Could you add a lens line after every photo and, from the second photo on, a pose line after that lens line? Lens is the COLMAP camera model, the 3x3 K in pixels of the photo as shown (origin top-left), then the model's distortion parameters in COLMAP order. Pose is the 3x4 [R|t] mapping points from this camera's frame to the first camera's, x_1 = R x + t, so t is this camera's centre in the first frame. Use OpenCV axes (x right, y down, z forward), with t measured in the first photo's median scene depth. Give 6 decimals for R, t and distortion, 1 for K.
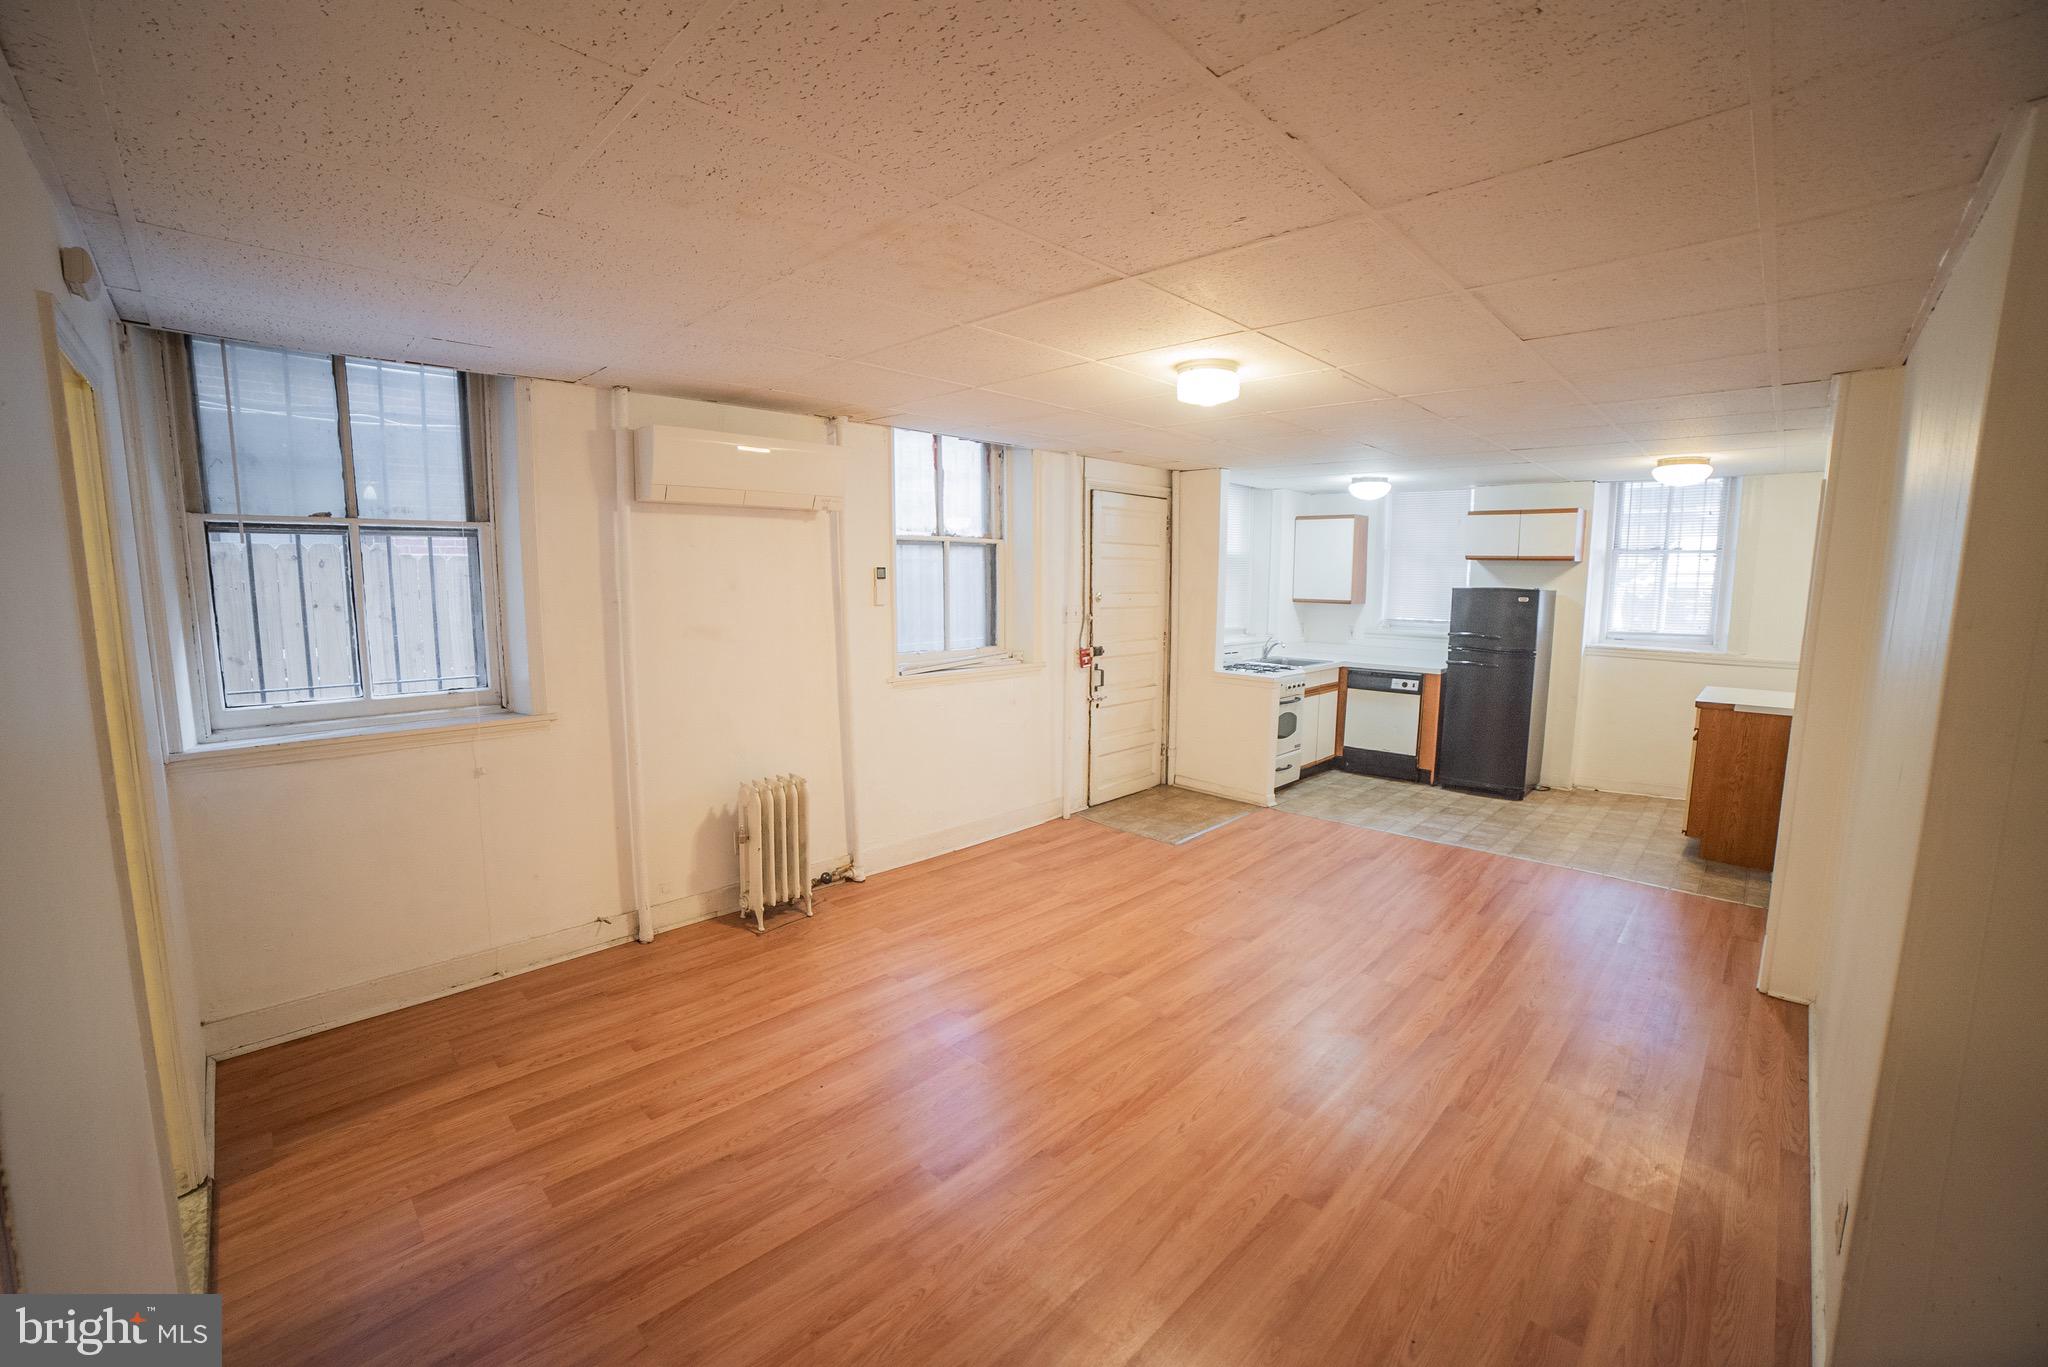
lens RADIAL K [[835.0, 0, 1030.5], [0, 835.0, 682.4], [0, 0, 1]] dist [-0.081210, 0.013489]
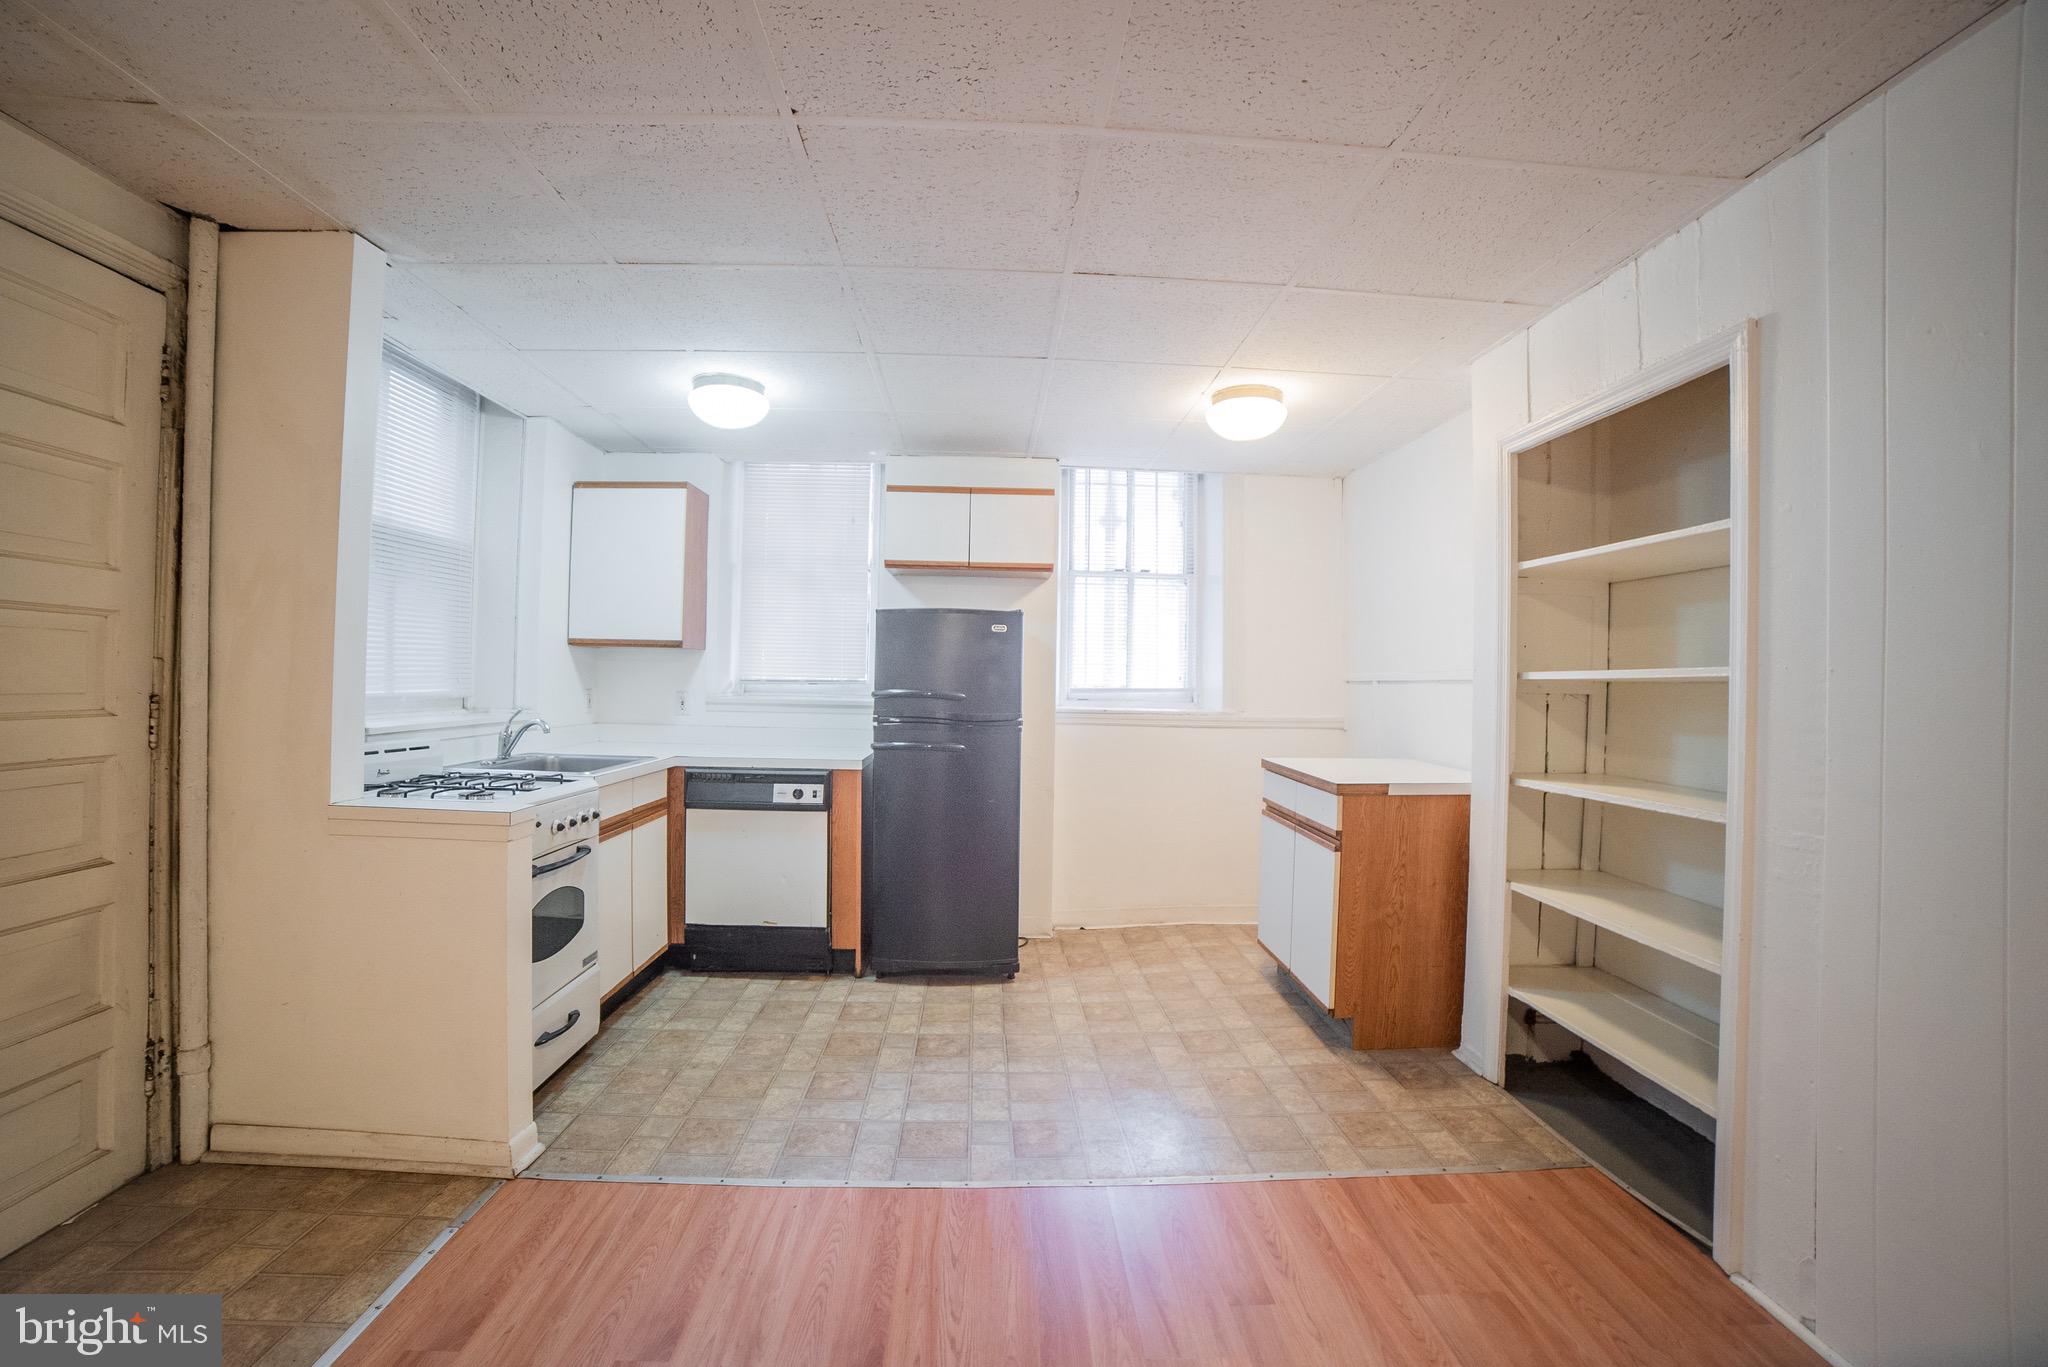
lens RADIAL K [[835.0, 0, 1011.0], [0, 835.0, 696.6], [0, 0, 1]] dist [-0.081210, 0.013489]
pose [[0.700913, -0.003478, 0.713238, 0.185384], [0.076158, 0.994636, -0.069991, -0.012160], [-0.709169, 0.103376, 0.697418, 0.564183]]
